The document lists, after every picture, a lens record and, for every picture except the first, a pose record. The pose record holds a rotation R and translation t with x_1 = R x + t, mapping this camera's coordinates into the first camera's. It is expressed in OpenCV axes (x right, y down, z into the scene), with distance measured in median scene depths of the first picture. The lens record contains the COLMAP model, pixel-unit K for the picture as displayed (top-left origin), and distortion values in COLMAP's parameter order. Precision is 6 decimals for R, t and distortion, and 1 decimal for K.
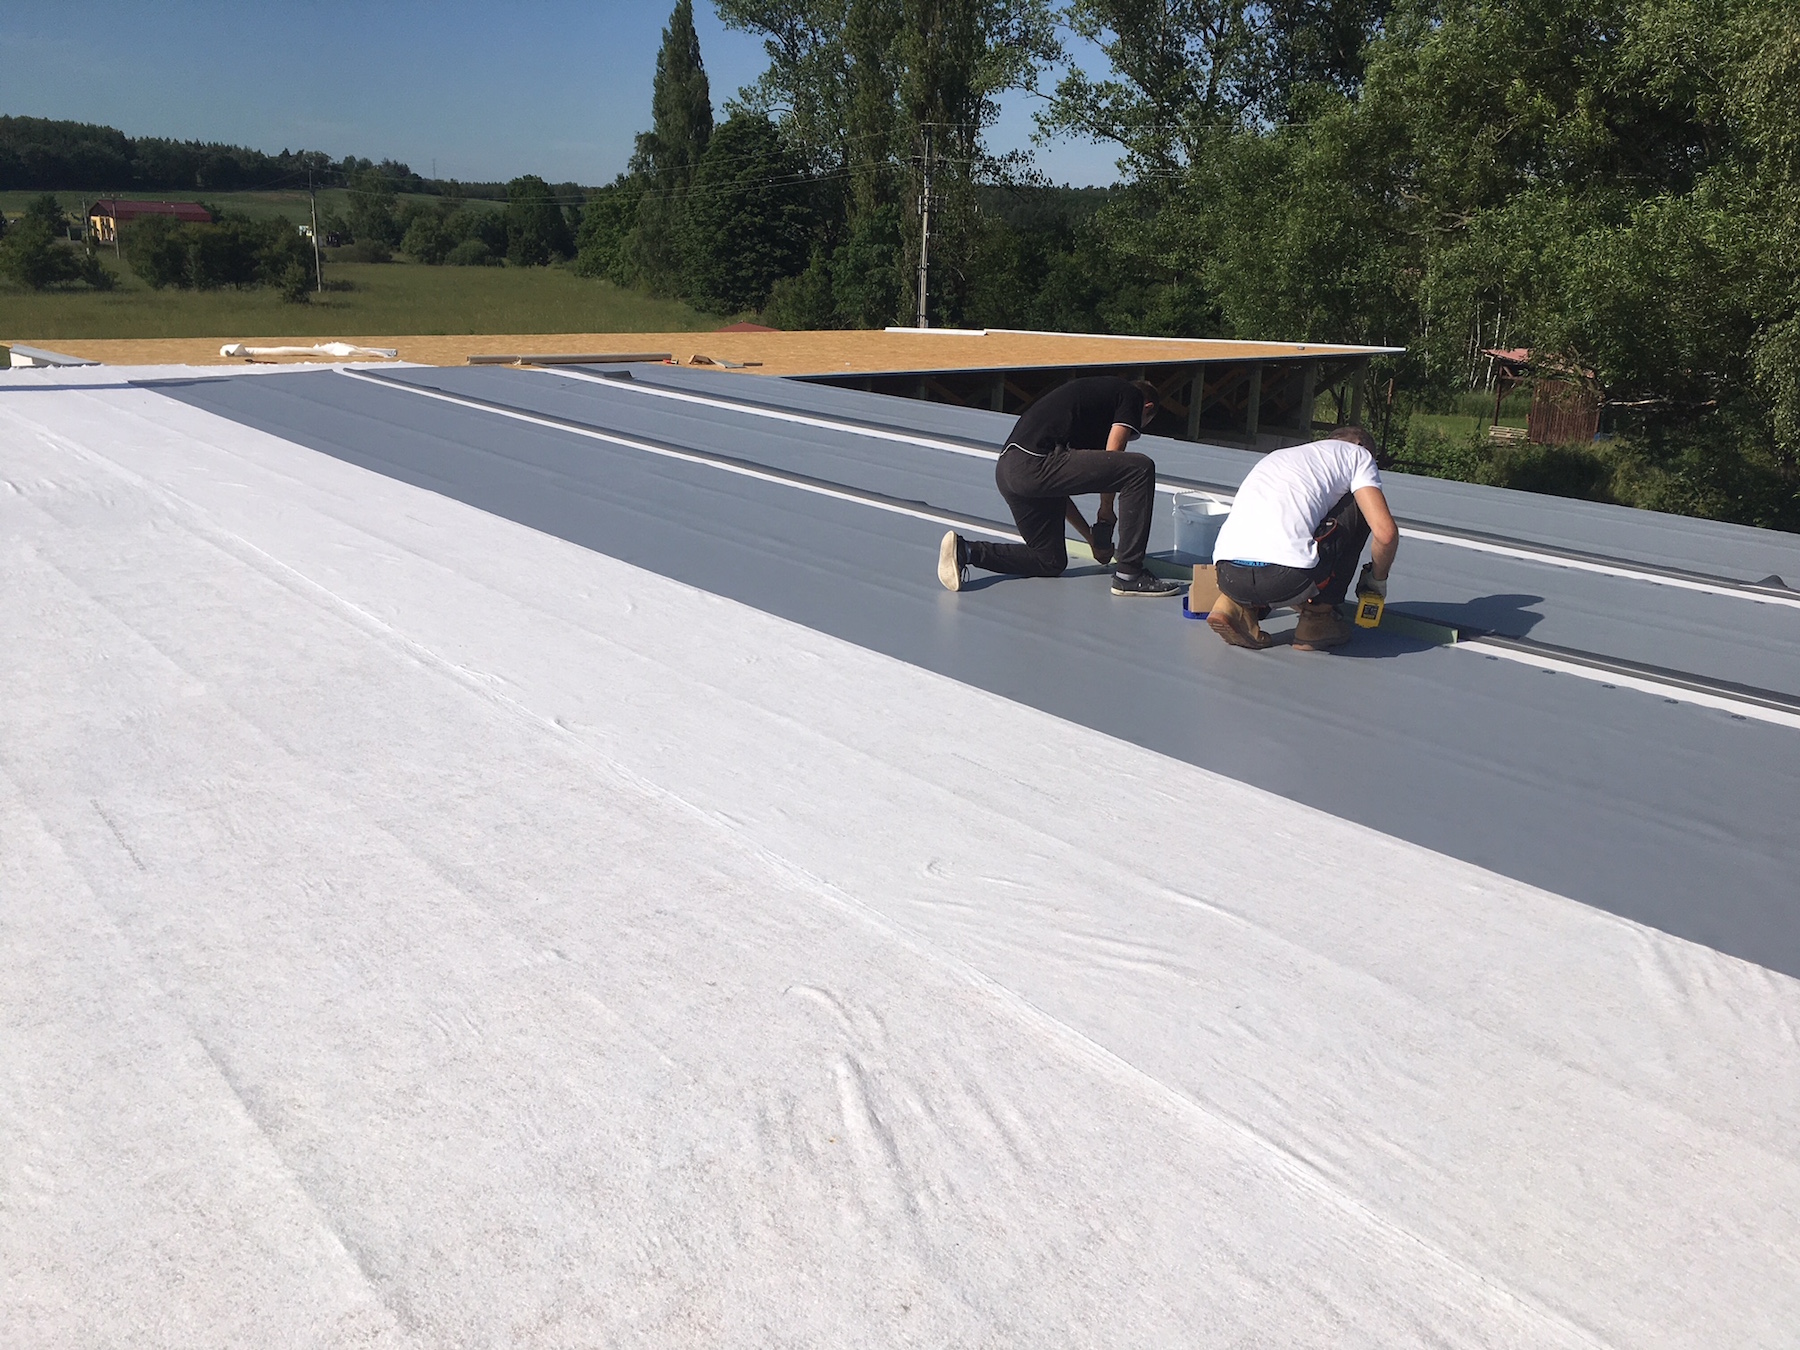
lens RADIAL K [[1510.6, 0, 896.7], [0, 1510.6, 716.7], [0, 0, 1]] dist [-0.005461, -0.013479]
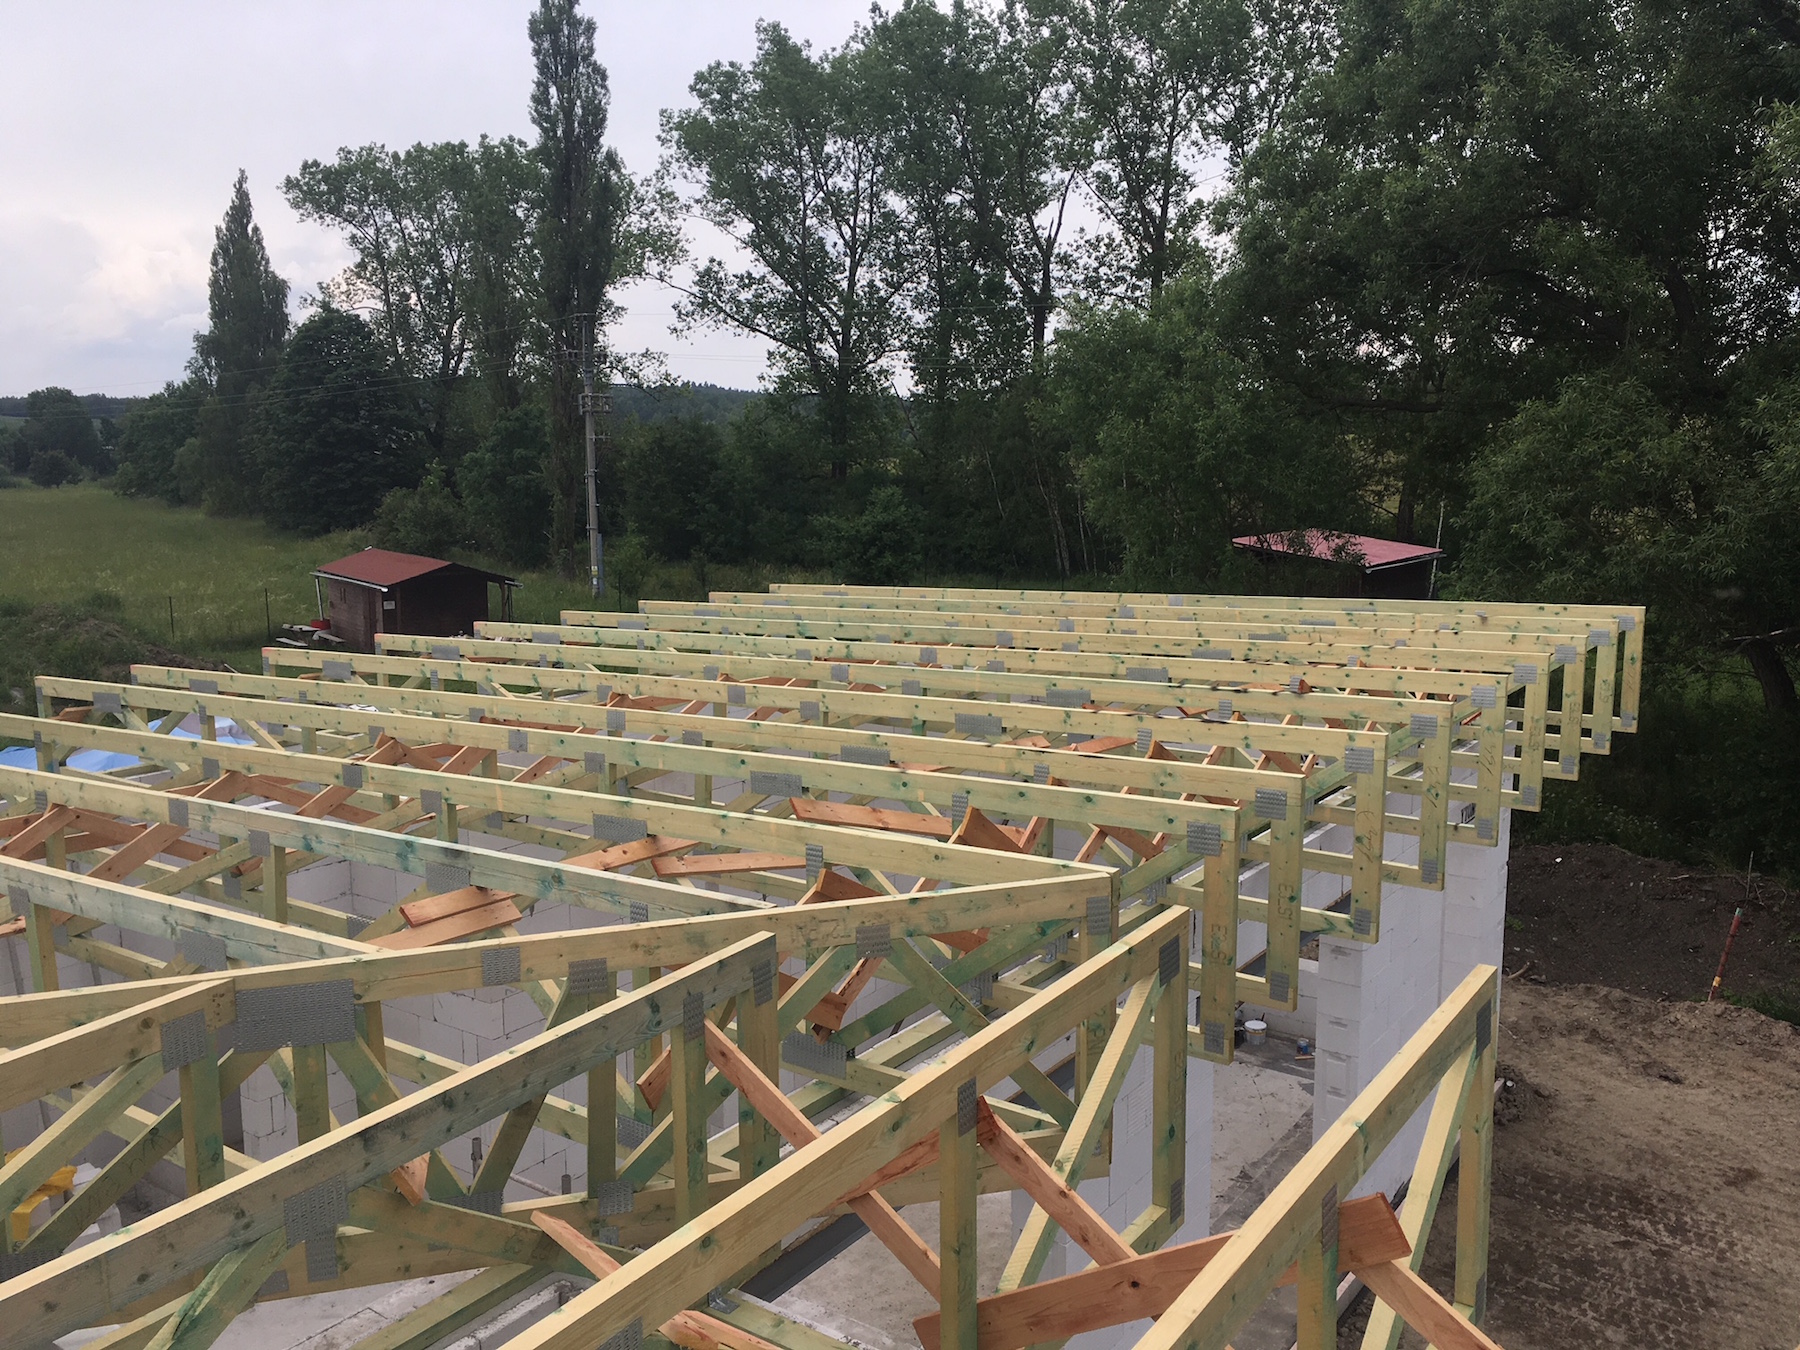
lens RADIAL K [[1493.5, 0, 900.0], [0, 1493.5, 675.0], [0, 0, 1]] dist [0.010329, 0.000849]
pose [[0.960496, -0.069260, 0.269539, -0.030583], [0.109044, 0.984754, -0.135534, -0.033862], [-0.256042, 0.159572, 0.953404, 0.112601]]
